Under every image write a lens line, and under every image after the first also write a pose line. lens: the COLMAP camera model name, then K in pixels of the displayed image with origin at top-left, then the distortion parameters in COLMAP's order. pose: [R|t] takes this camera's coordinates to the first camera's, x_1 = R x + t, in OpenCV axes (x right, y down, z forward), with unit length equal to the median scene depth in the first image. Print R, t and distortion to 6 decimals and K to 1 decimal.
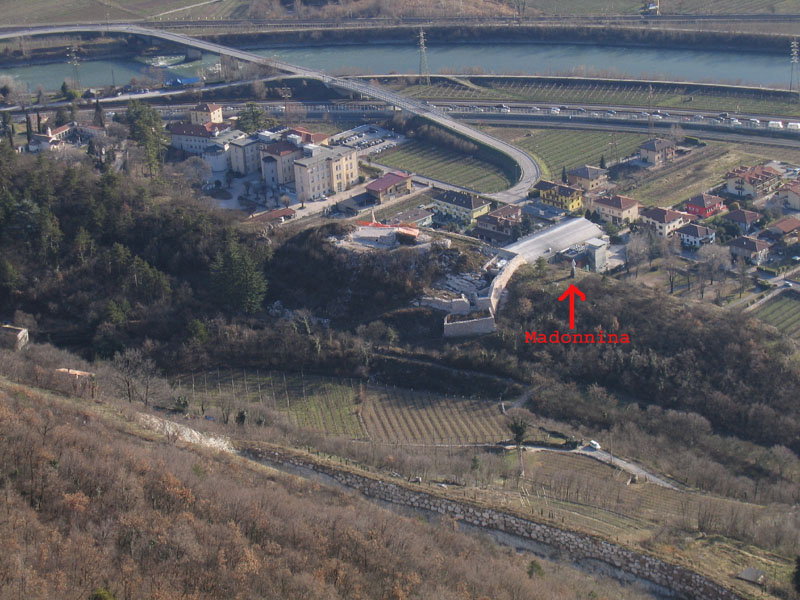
lens RADIAL K [[2240.4, 0, 400.0], [0, 2240.4, 300.0], [0, 0, 1]] dist [-0.095292, -0.812319]
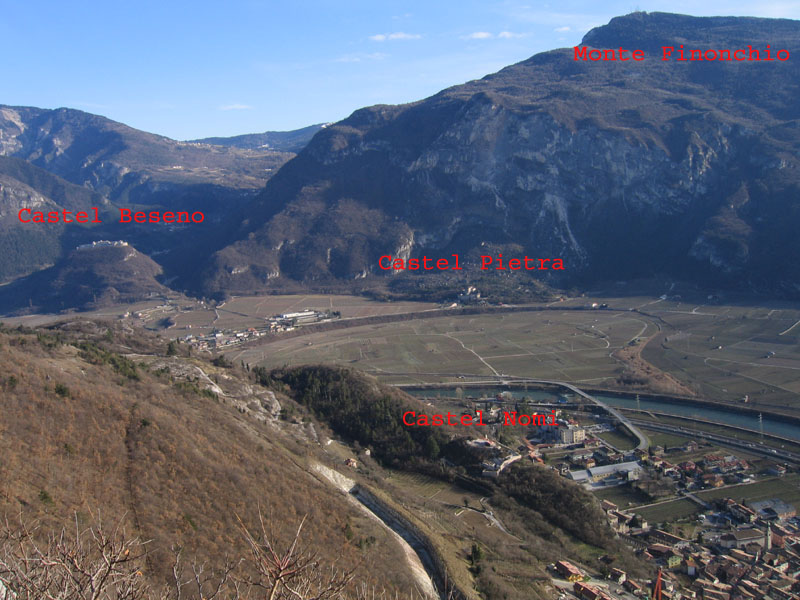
lens RADIAL K [[802.6, 0, 400.0], [0, 802.6, 300.0], [0, 0, 1]] dist [-0.132205, 0.096501]
pose [[0.854032, 0.073314, -0.515029, 0.301731], [-0.188907, 0.966145, -0.175719, -0.001801], [0.484710, 0.247362, 0.838968, -0.034410]]
